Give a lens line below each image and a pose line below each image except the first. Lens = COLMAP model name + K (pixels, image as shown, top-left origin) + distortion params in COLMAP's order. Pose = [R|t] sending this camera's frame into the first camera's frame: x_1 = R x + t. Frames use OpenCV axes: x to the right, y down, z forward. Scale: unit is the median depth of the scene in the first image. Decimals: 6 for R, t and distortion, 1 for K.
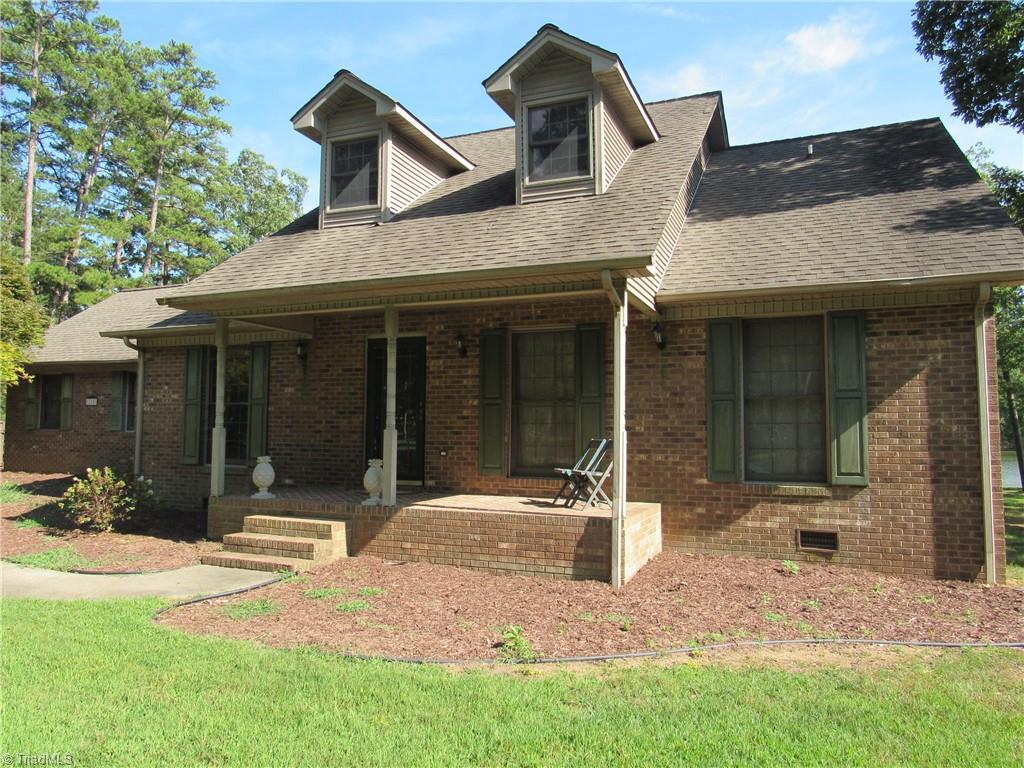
lens RADIAL K [[717.4, 0, 512.0], [0, 717.4, 384.0], [0, 0, 1]] dist [-0.009598, -0.001016]
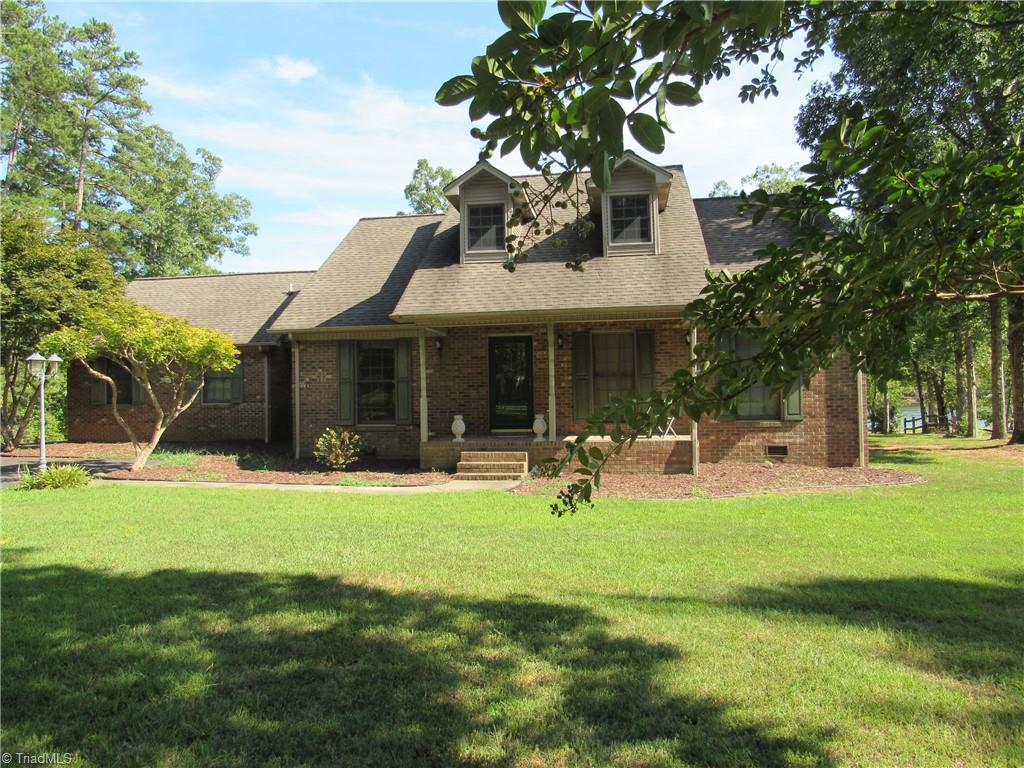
lens RADIAL K [[717.4, 0, 512.0], [0, 717.4, 384.0], [0, 0, 1]] dist [-0.009598, -0.001016]
pose [[0.971769, -0.019311, 0.235141, -0.595108], [0.007887, 0.998747, 0.049428, -0.044579], [-0.235801, -0.046178, 0.970704, -0.555510]]
